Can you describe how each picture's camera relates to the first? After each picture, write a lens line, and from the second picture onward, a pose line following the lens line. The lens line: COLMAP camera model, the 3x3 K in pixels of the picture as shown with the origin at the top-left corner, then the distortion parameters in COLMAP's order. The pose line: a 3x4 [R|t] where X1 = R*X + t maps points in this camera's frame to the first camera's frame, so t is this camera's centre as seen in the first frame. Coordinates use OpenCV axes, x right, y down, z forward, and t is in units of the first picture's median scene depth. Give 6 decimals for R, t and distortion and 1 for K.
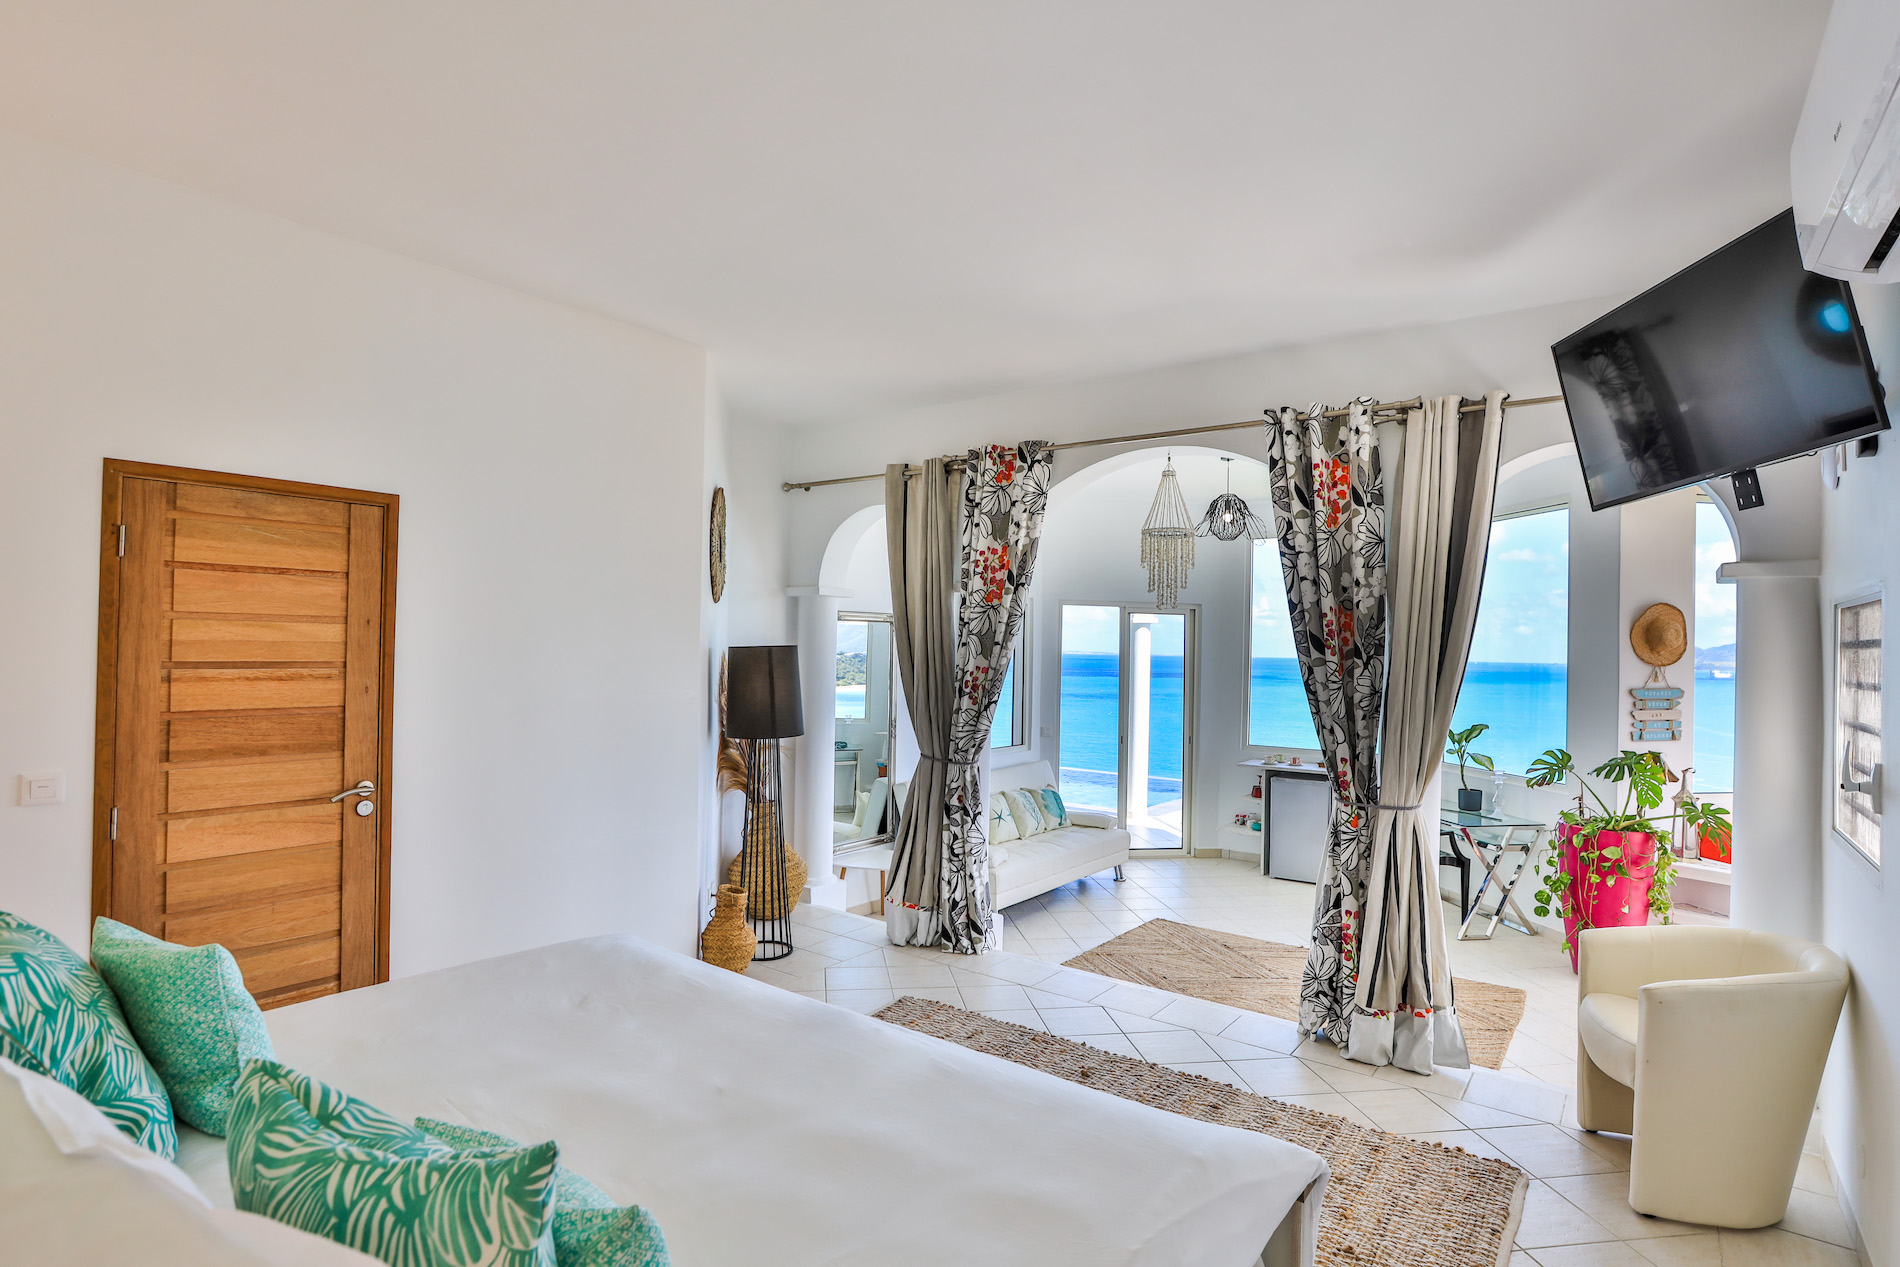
lens RADIAL K [[937.0, 0, 949.8], [0, 937.0, 646.1], [0, 0, 1]] dist [-0.000748, 0.000029]
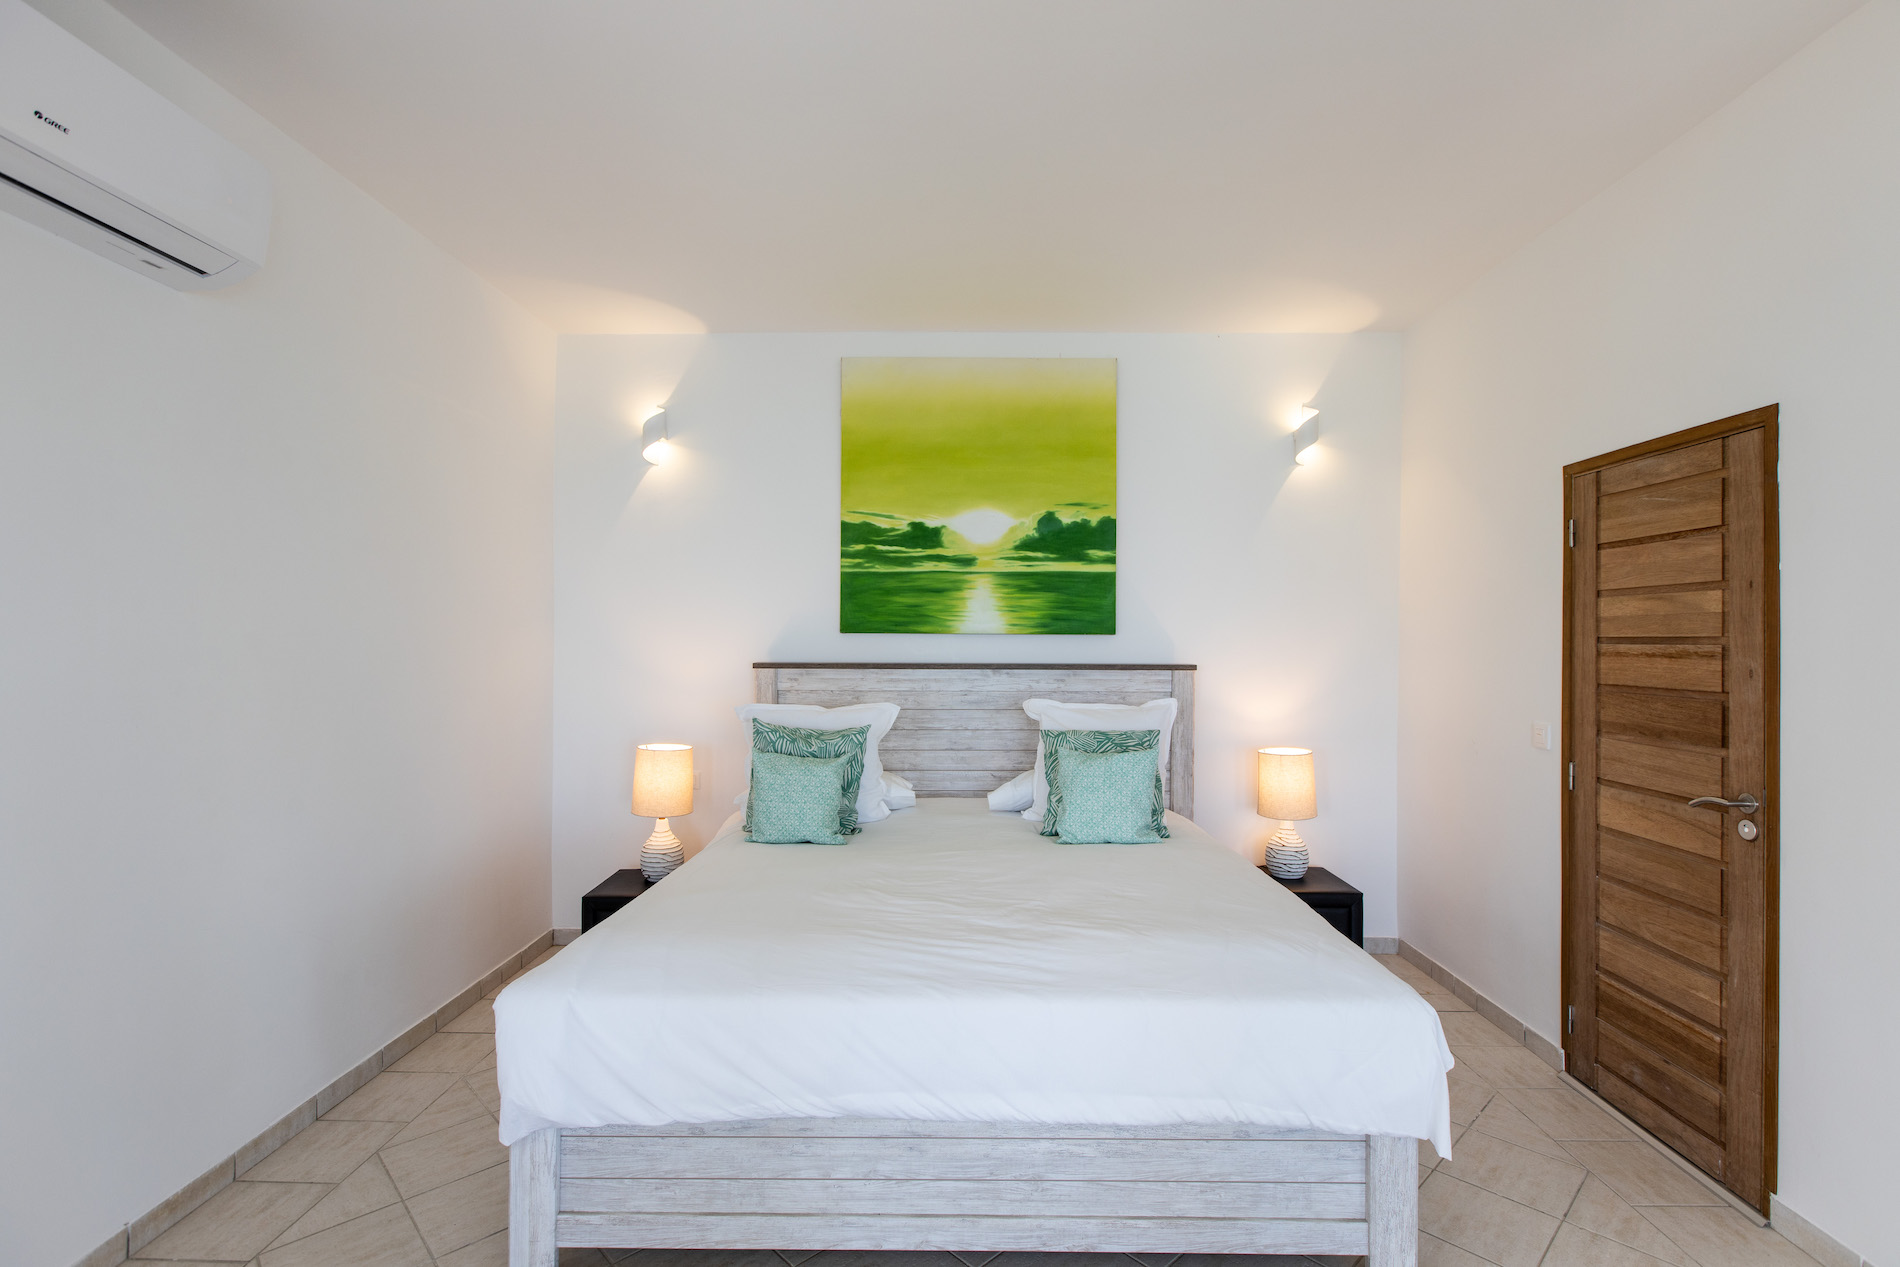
lens RADIAL K [[937.0, 0, 959.9], [0, 937.0, 634.0], [0, 0, 1]] dist [-0.000748, 0.000029]
pose [[-0.816068, -0.026205, -0.577361, 0.362580], [-0.018107, 0.999640, -0.019778, 0.044443], [0.577672, -0.005686, -0.816250, 1.352692]]
